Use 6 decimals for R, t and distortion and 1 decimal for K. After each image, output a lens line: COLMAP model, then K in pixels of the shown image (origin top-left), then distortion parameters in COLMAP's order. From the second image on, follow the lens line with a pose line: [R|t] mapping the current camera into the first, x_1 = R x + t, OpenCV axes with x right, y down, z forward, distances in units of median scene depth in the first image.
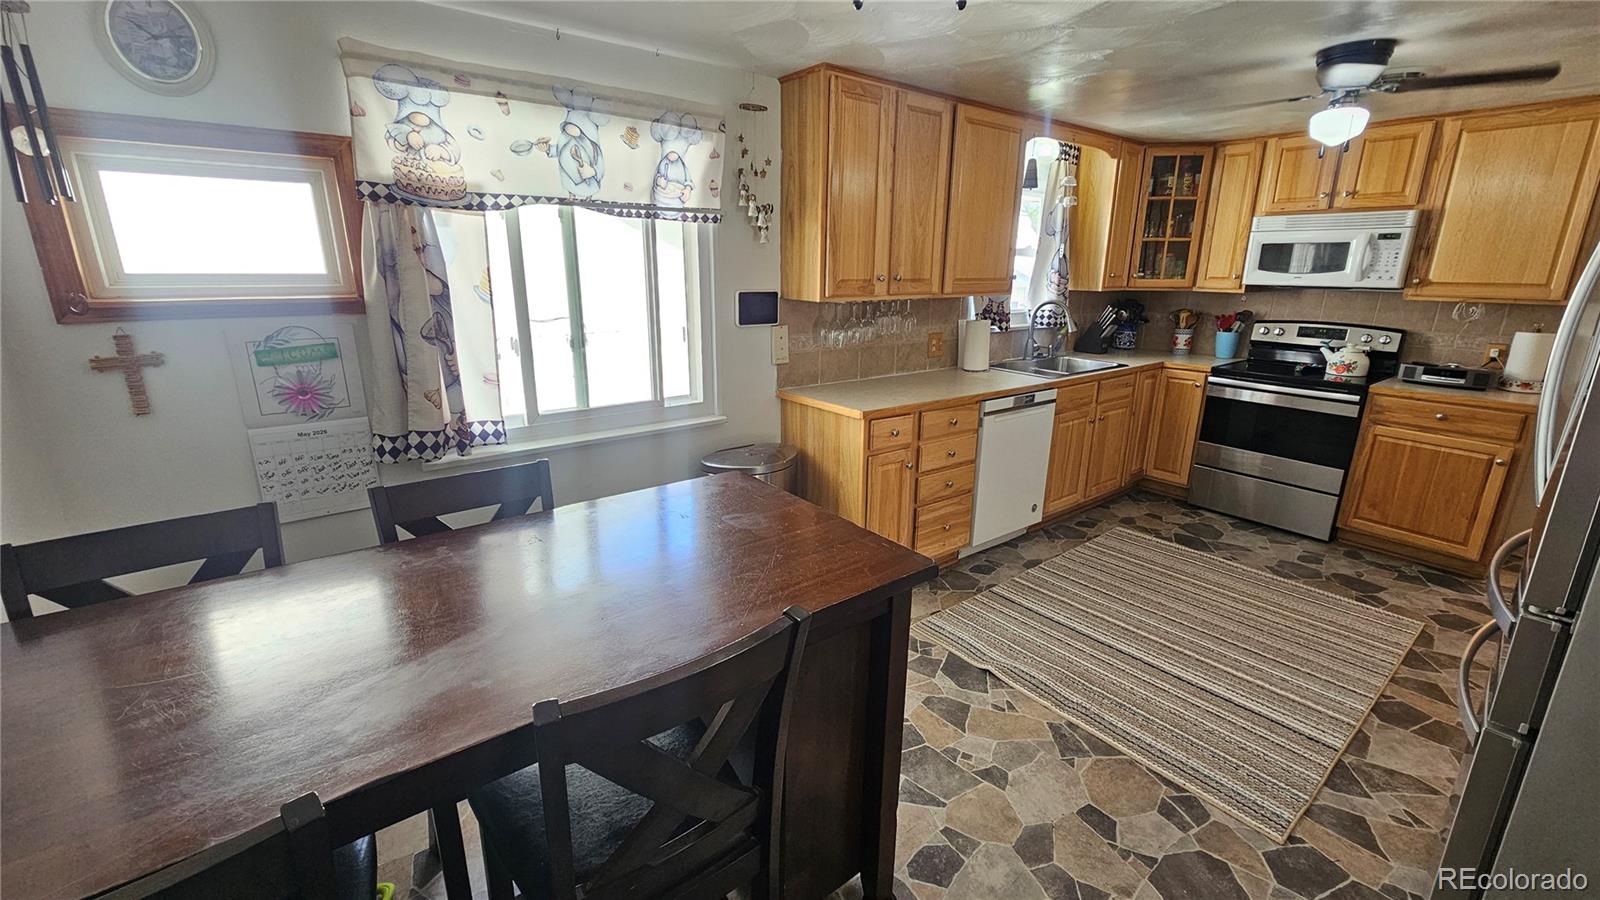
lens RADIAL K [[653.0, 0, 805.5], [0, 653.0, 443.7], [0, 0, 1]] dist [-0.001967, -0.000086]
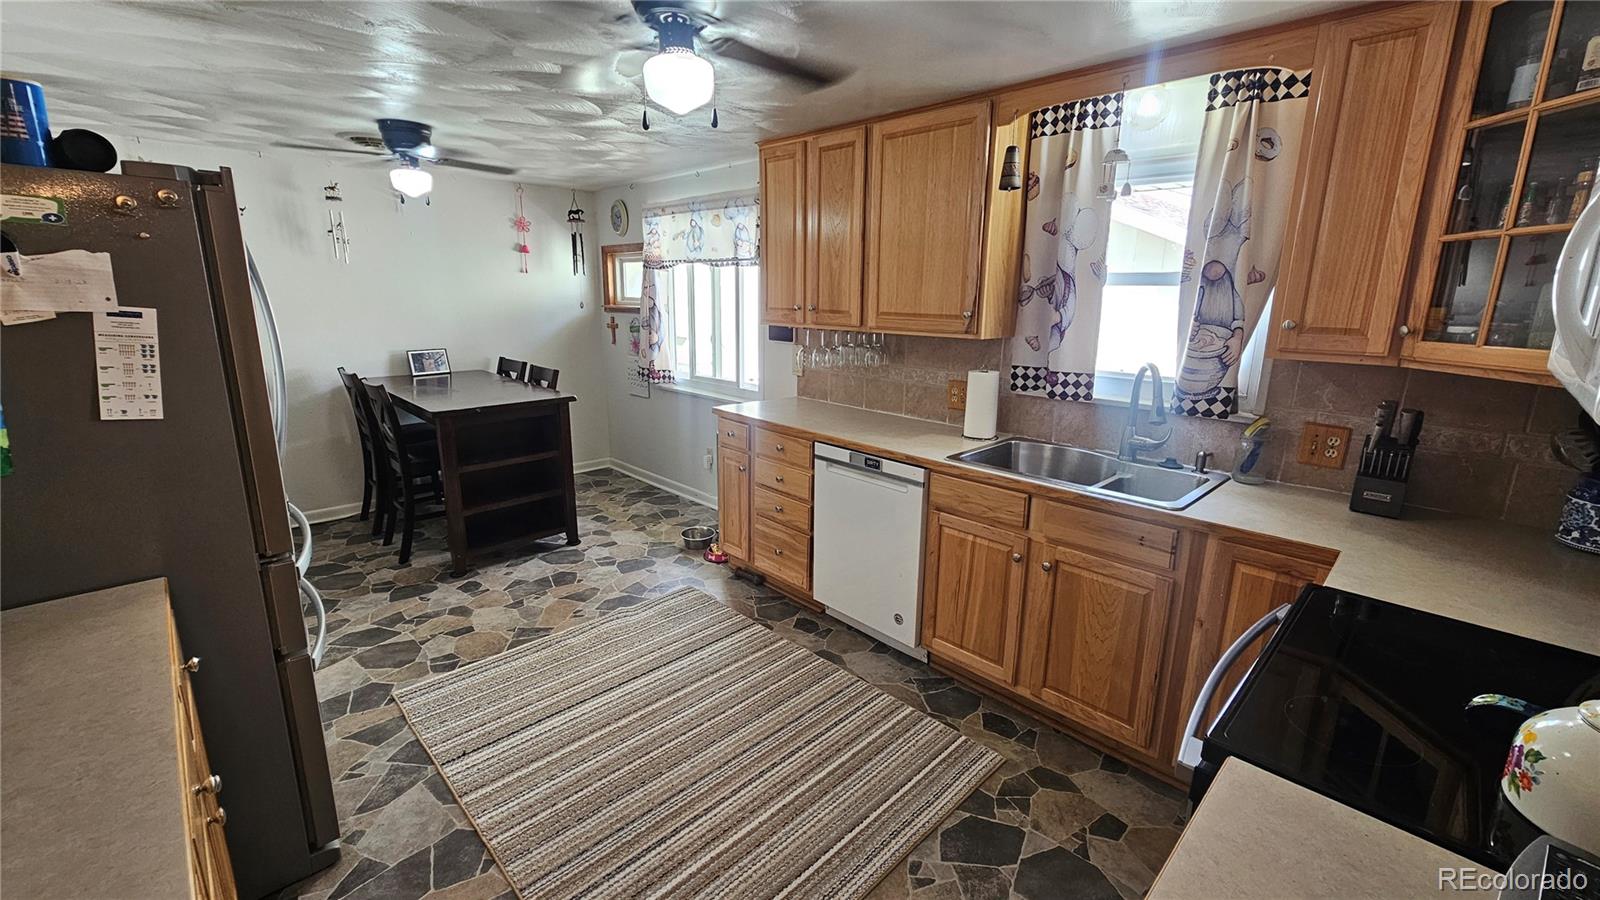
lens RADIAL K [[653.0, 0, 805.5], [0, 653.0, 442.0], [0, 0, 1]] dist [-0.001967, -0.000086]
pose [[0.113429, 0.216868, -0.969589, 1.086983], [-0.274890, 0.944642, 0.179130, -0.210336], [0.954762, 0.246211, 0.166765, 0.773187]]
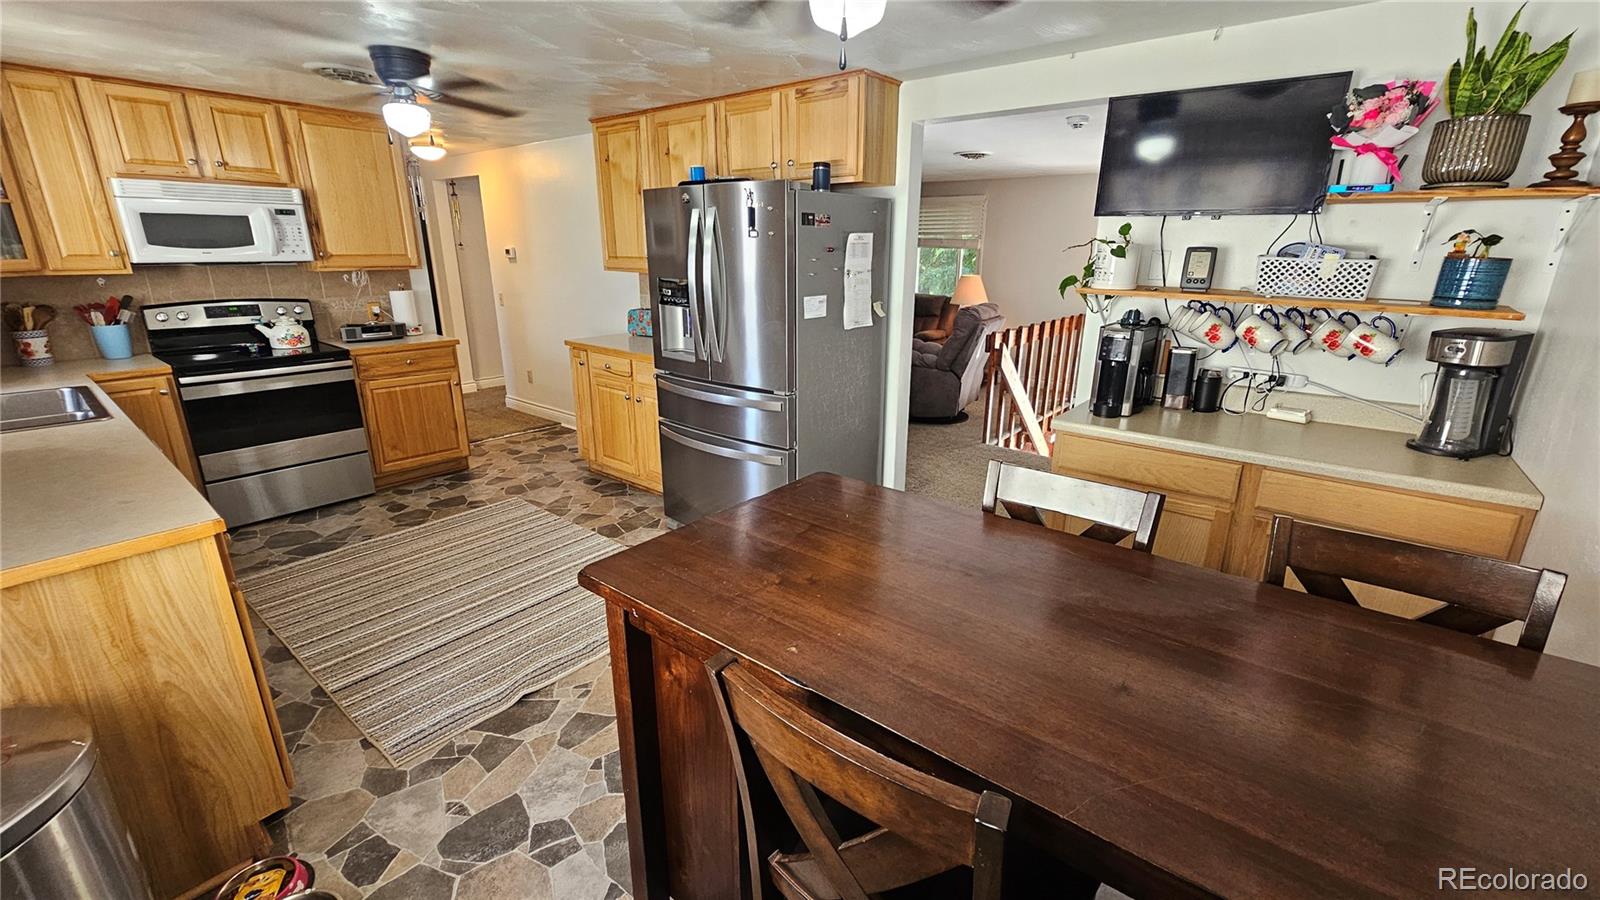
lens RADIAL K [[653.0, 0, 815.1], [0, 653.0, 442.8], [0, 0, 1]] dist [-0.001967, -0.000086]
pose [[-0.241206, -0.288025, 0.926748, -0.407458], [0.247172, 0.905219, 0.345665, -0.134535], [-0.938470, 0.312442, -0.147153, 0.473242]]
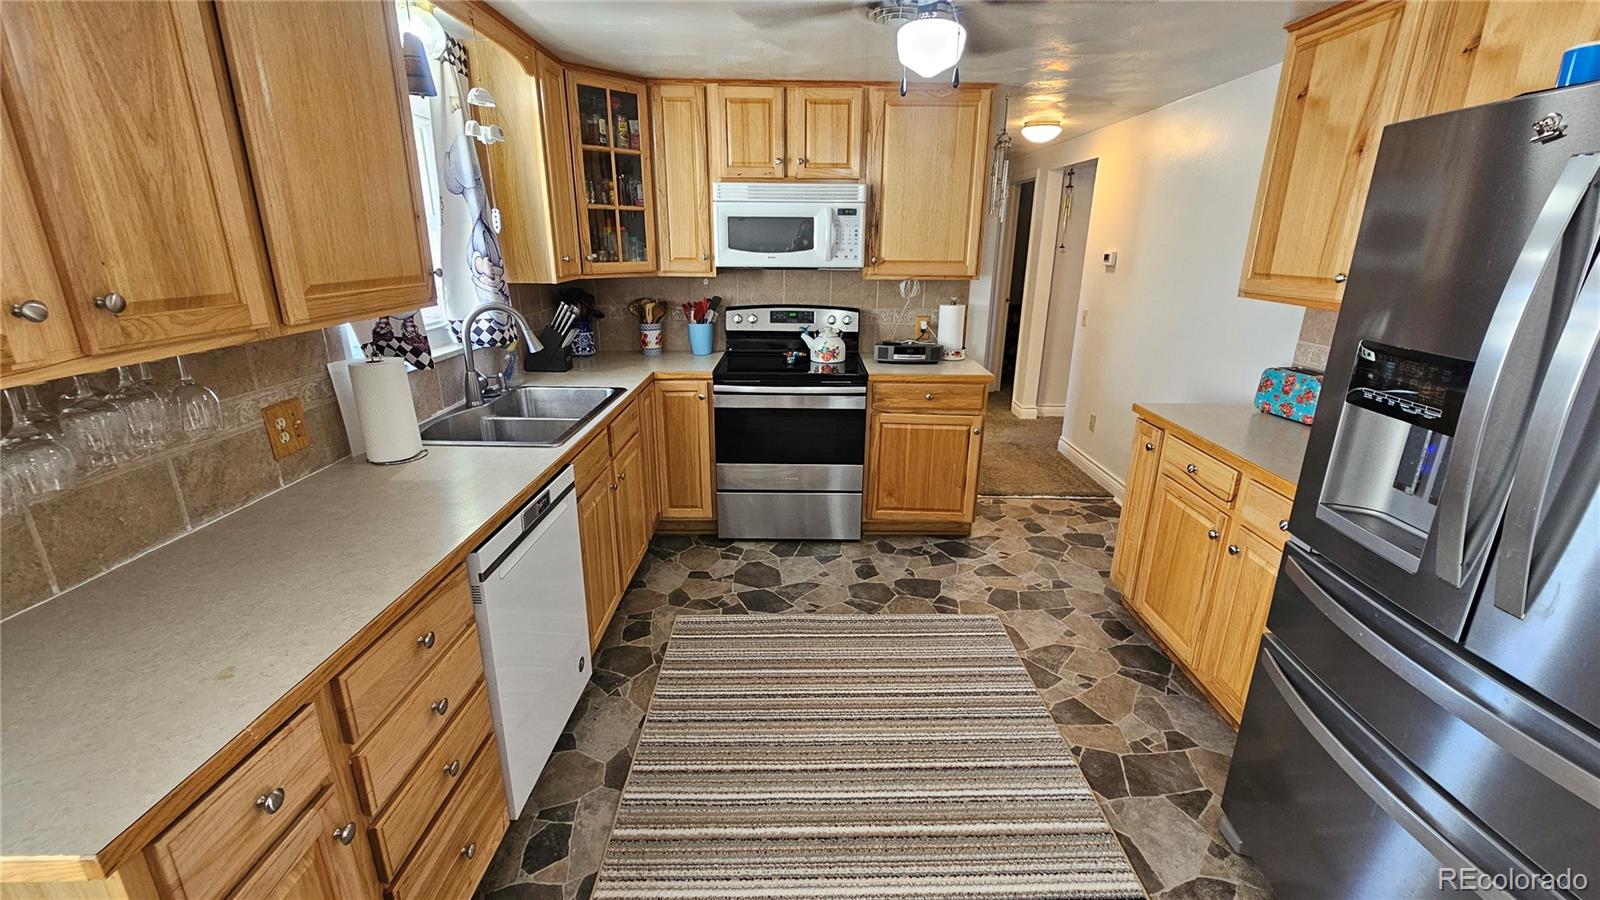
lens RADIAL K [[653.0, 0, 810.4], [0, 653.0, 441.1], [0, 0, 1]] dist [-0.001967, -0.000086]
pose [[0.602192, -0.238180, 0.761995, 0.079795], [0.206566, 0.968442, 0.139464, -0.145060], [-0.771165, 0.073418, 0.632388, 0.484950]]
